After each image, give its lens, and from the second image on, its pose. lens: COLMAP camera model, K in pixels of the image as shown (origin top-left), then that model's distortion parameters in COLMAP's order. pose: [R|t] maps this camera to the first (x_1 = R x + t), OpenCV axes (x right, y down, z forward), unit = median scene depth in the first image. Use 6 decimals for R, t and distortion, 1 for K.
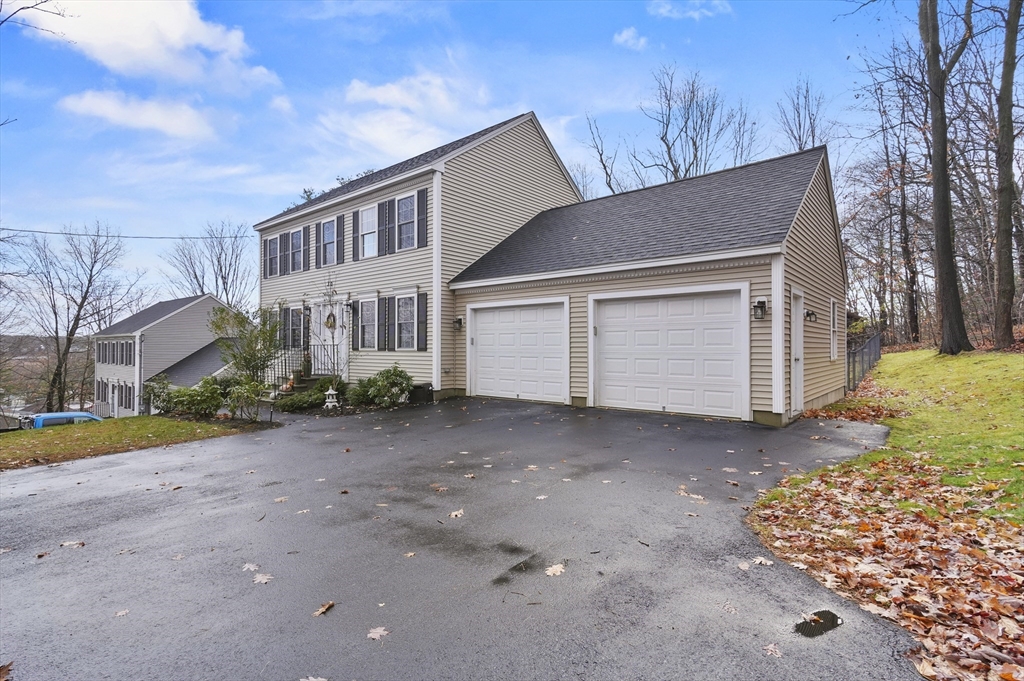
lens RADIAL K [[492.4, 0, 512.0], [0, 492.4, 340.5], [0, 0, 1]] dist [-0.020373, -0.000217]
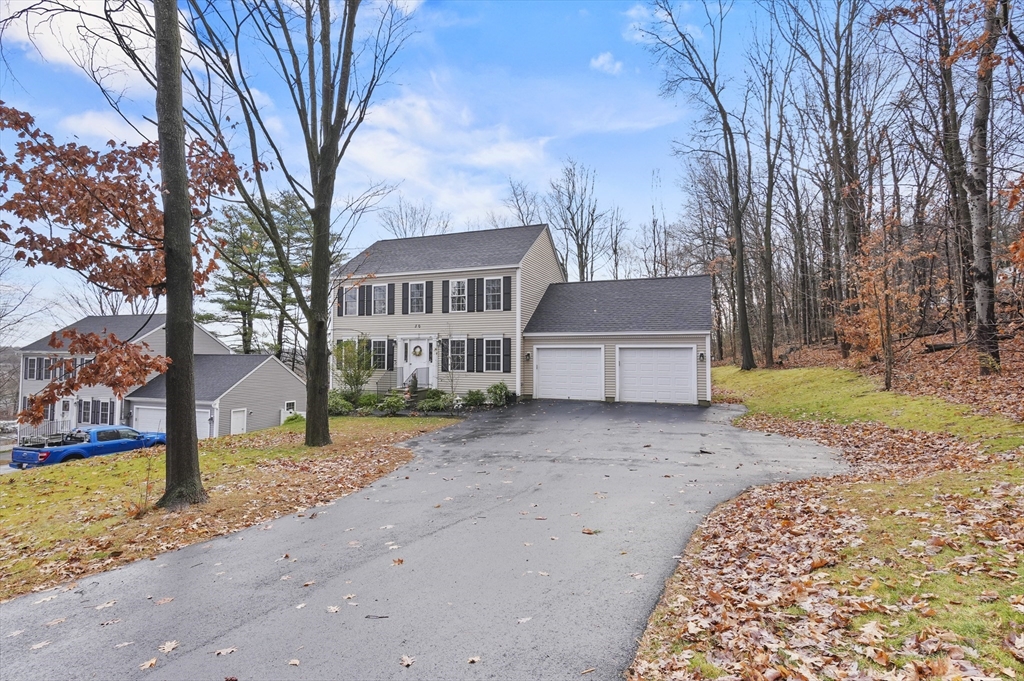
lens RADIAL K [[478.1, 0, 512.0], [0, 478.1, 340.5], [0, 0, 1]] dist [-0.000400, 0.000025]
pose [[0.999224, 0.001245, 0.039365, -0.227670], [-0.000187, 0.999639, -0.026884, -0.044403], [-0.039385, 0.026856, 0.998863, -0.643359]]
